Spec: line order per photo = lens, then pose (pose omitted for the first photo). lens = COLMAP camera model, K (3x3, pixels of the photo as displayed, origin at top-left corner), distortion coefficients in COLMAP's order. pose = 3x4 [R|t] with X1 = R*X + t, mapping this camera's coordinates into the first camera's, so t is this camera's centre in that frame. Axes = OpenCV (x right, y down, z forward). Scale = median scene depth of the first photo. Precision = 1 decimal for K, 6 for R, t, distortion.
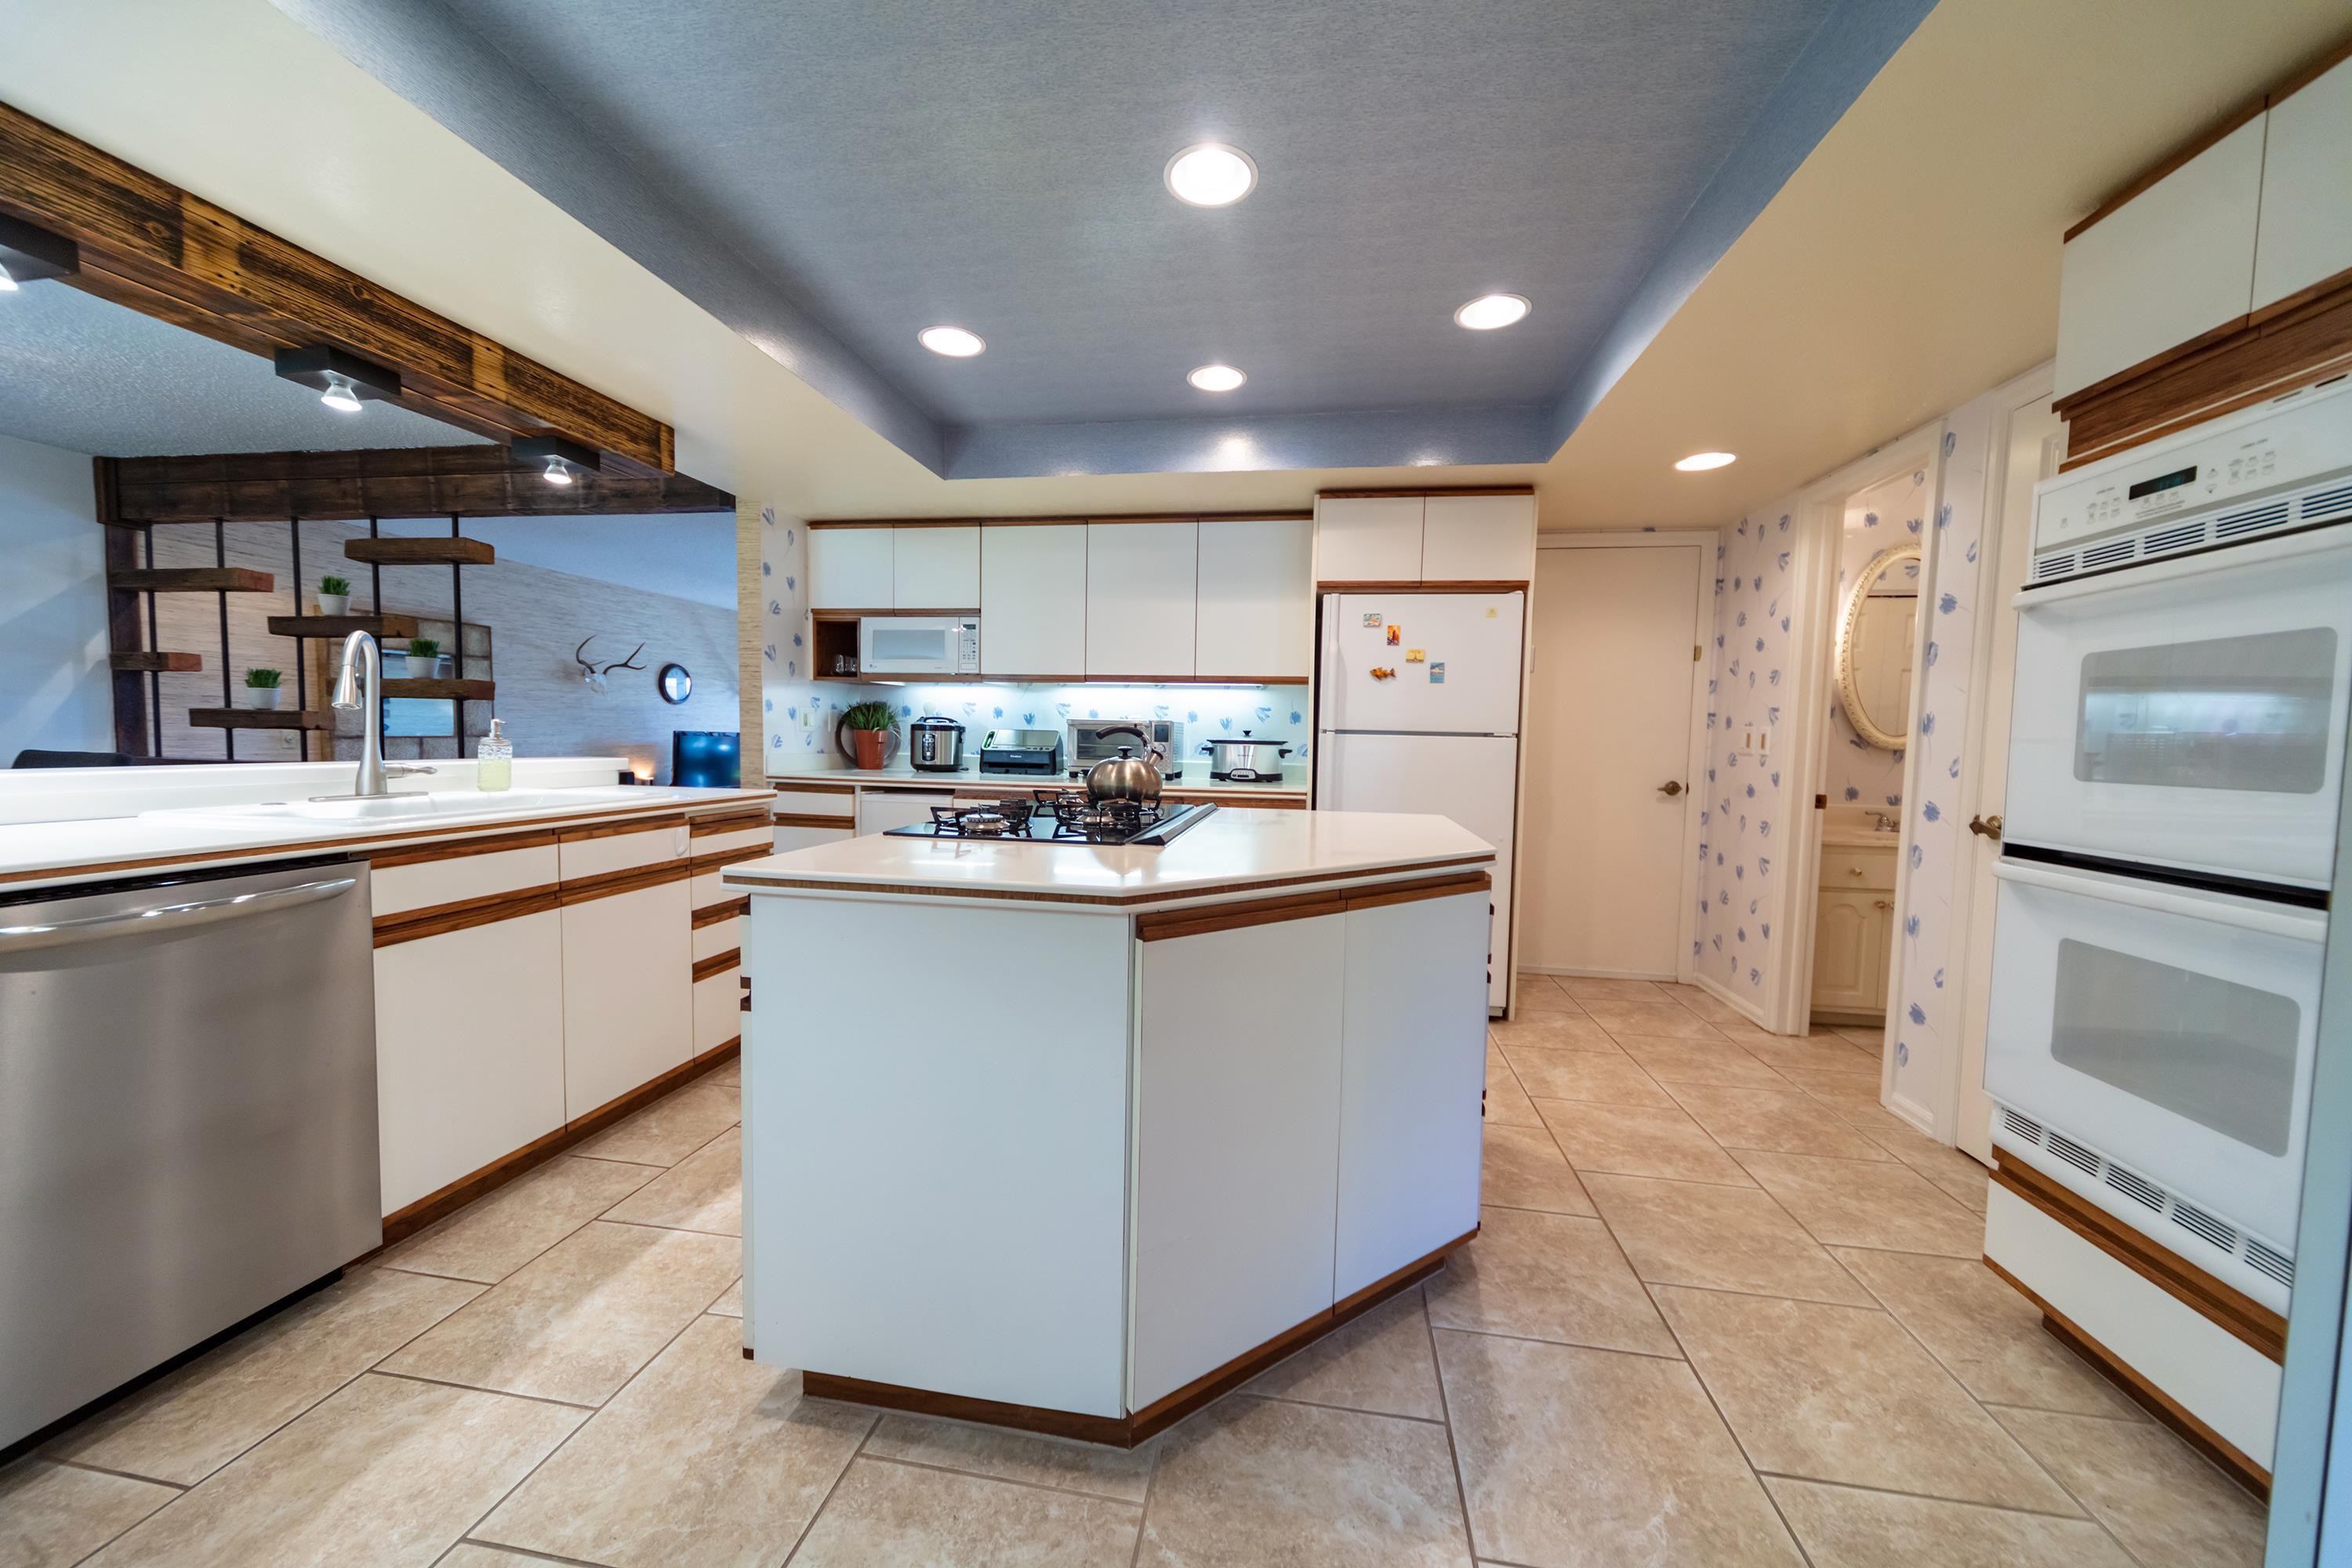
lens RADIAL K [[831.6, 0, 1182.8], [0, 831.6, 782.4], [0, 0, 1]] dist [0.002768, -0.000155]
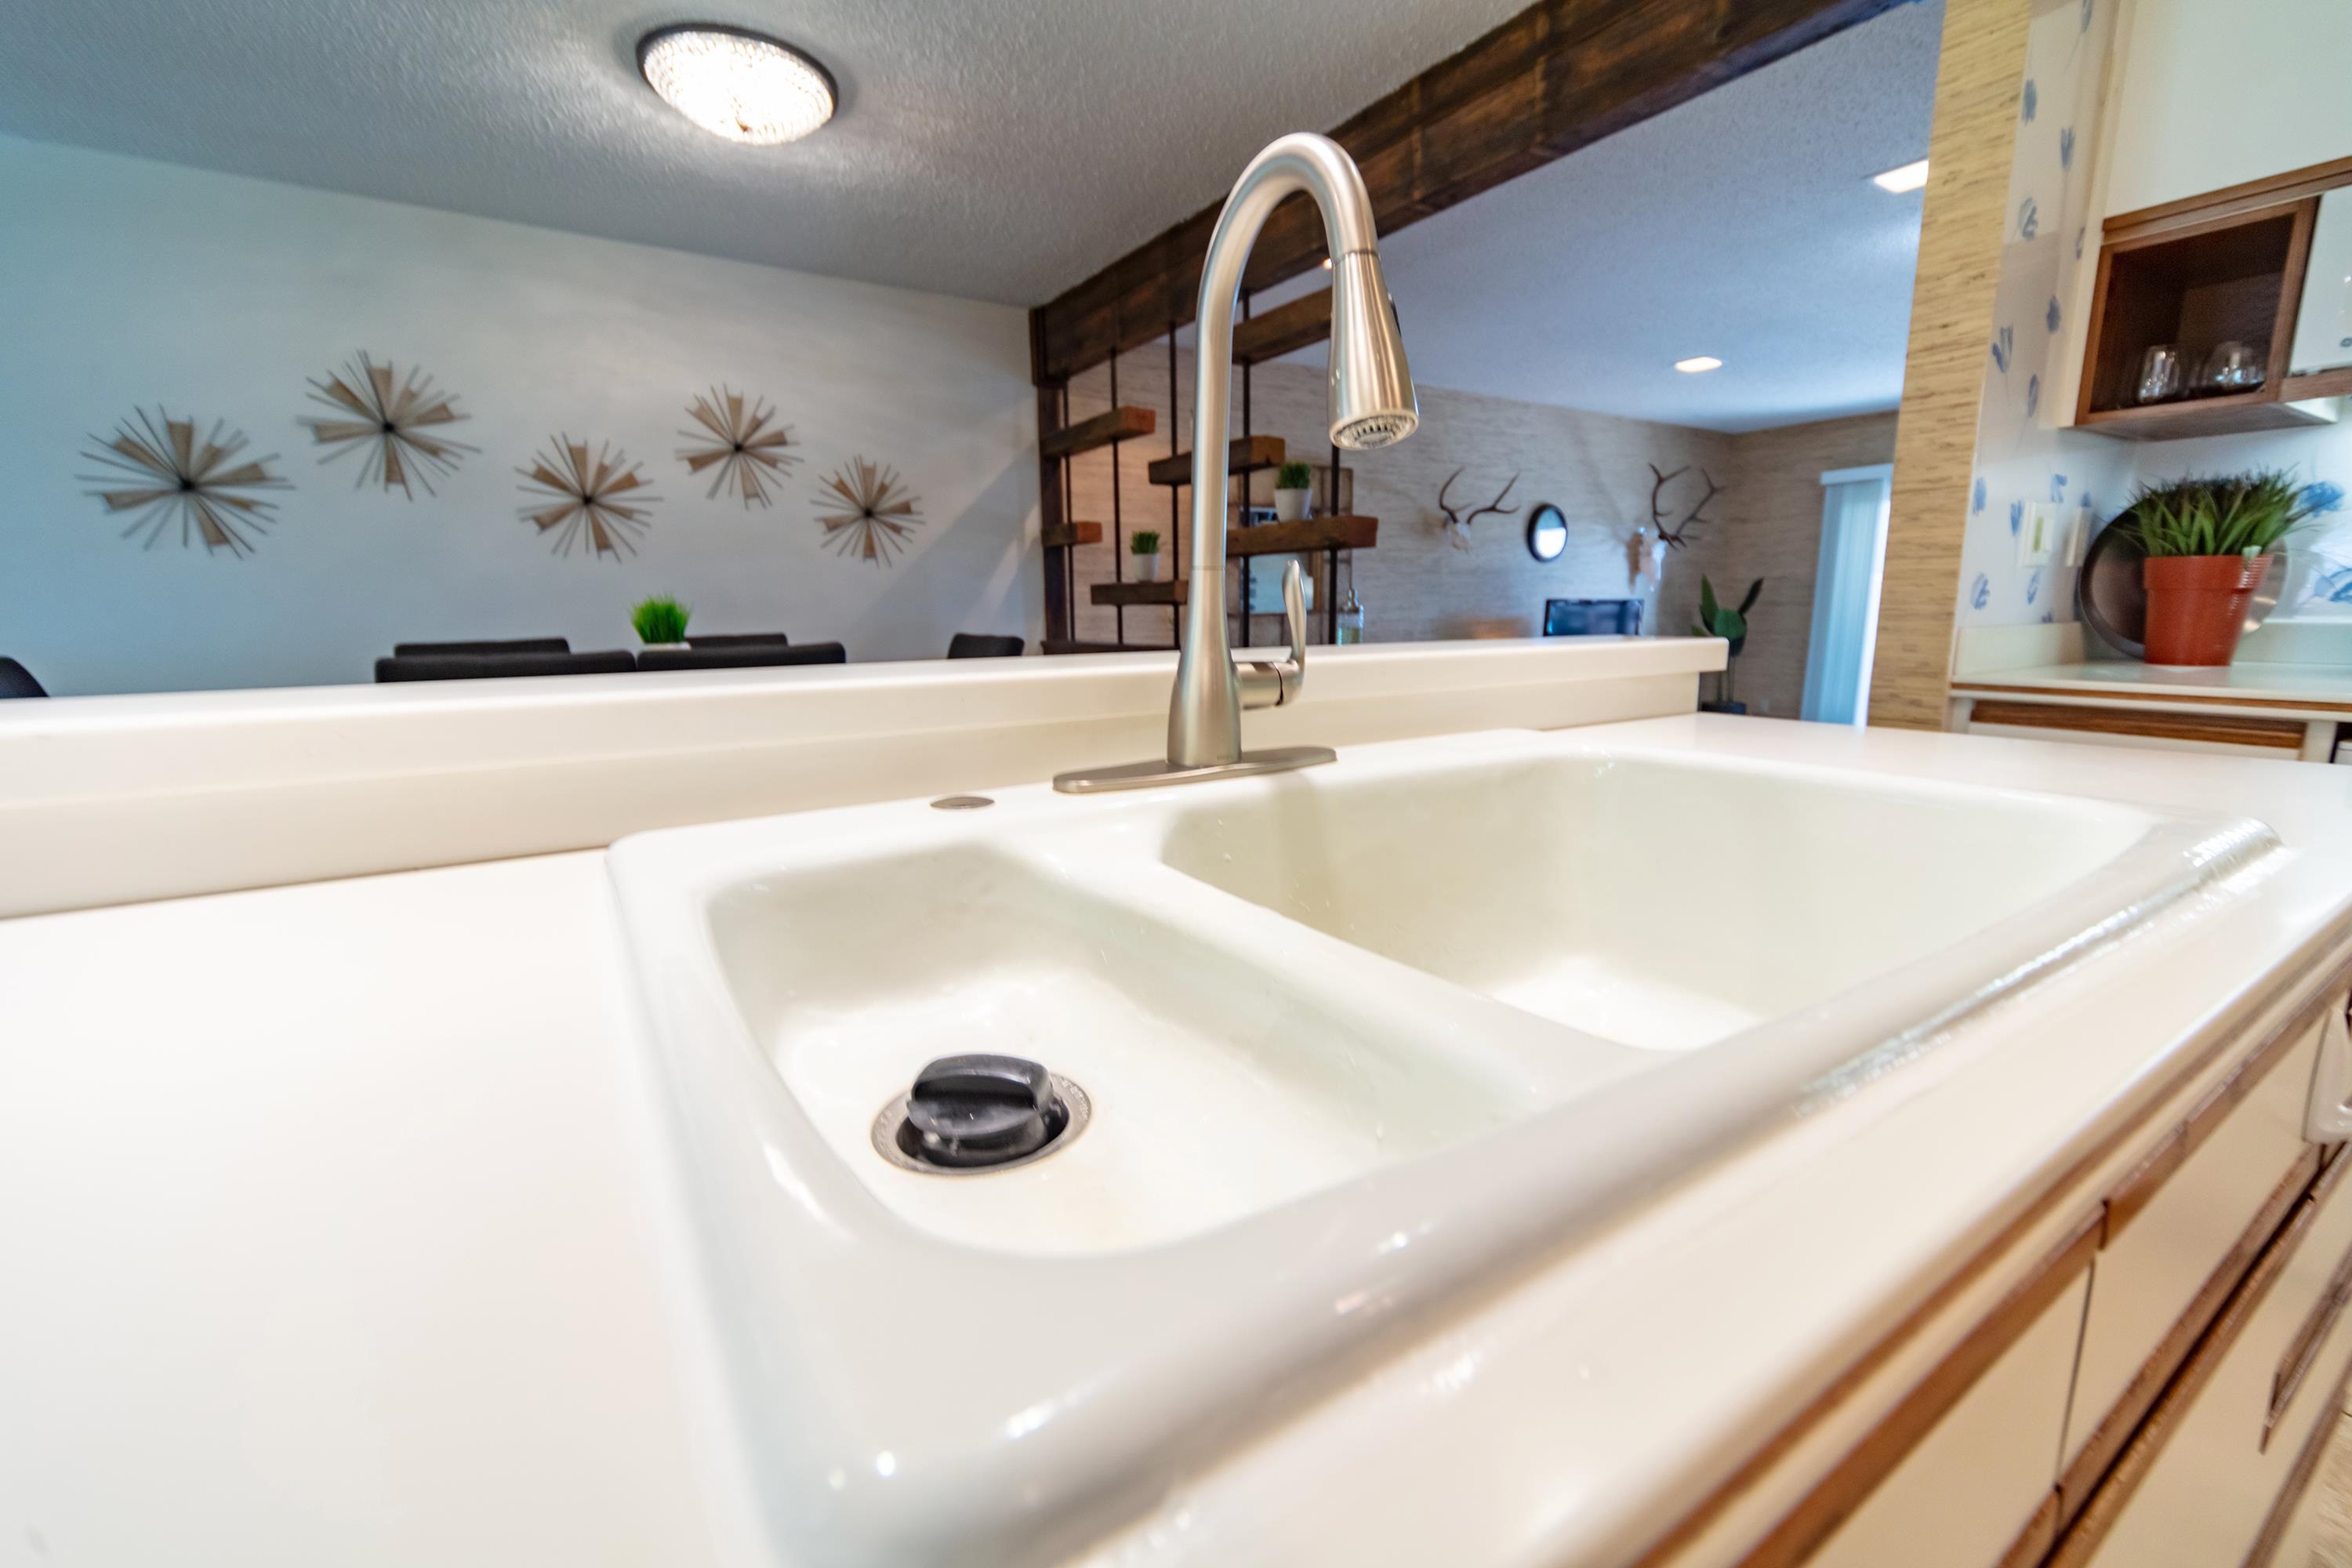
lens RADIAL K [[969.7, 0, 1179.1], [0, 969.7, 784.4], [0, 0, 1]] dist [0.007441, -0.000739]
pose [[0.669248, 0.104487, -0.735656, -0.406323], [-0.014393, 0.991701, 0.127759, -0.013728], [0.742900, -0.074914, 0.665198, 0.428501]]
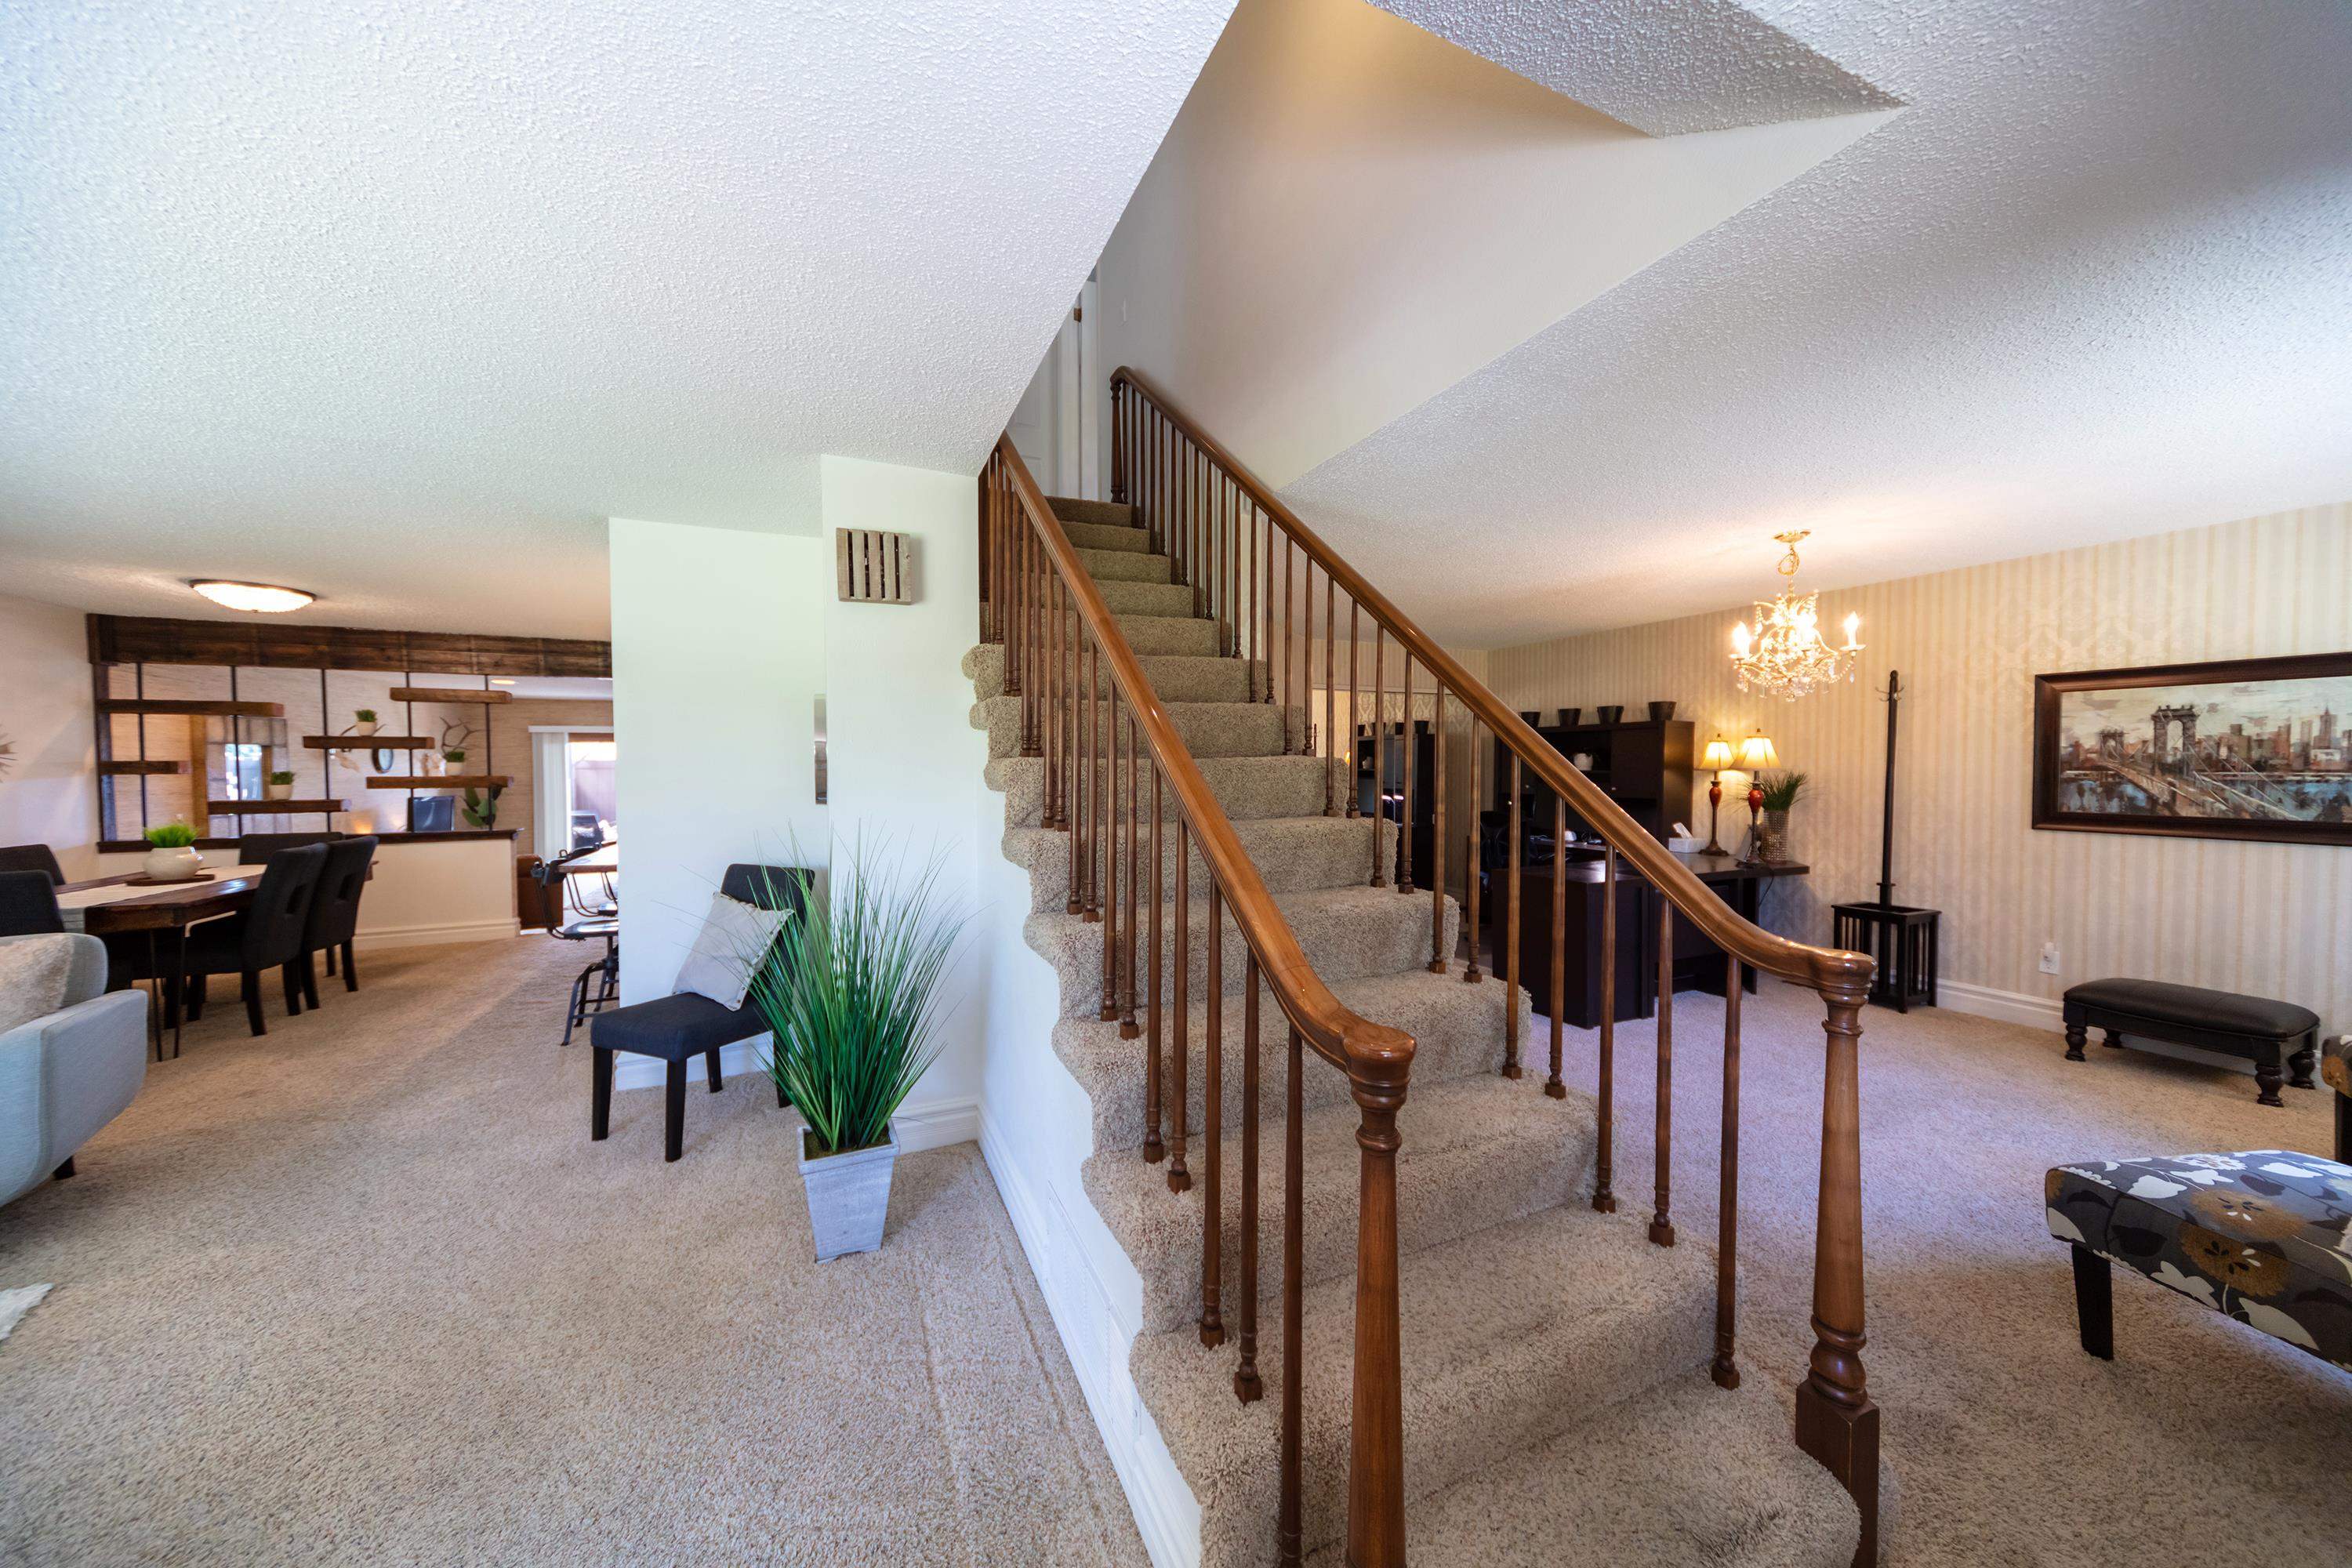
lens RADIAL K [[794.4, 0, 1178.6], [0, 794.4, 791.5], [0, 0, 1]] dist [0.013706, -0.002835]
pose [[0.839008, -0.040955, 0.542575, -0.652300], [0.052195, 0.998623, -0.005332, -0.016719], [-0.541609, 0.032793, 0.839990, -1.140932]]
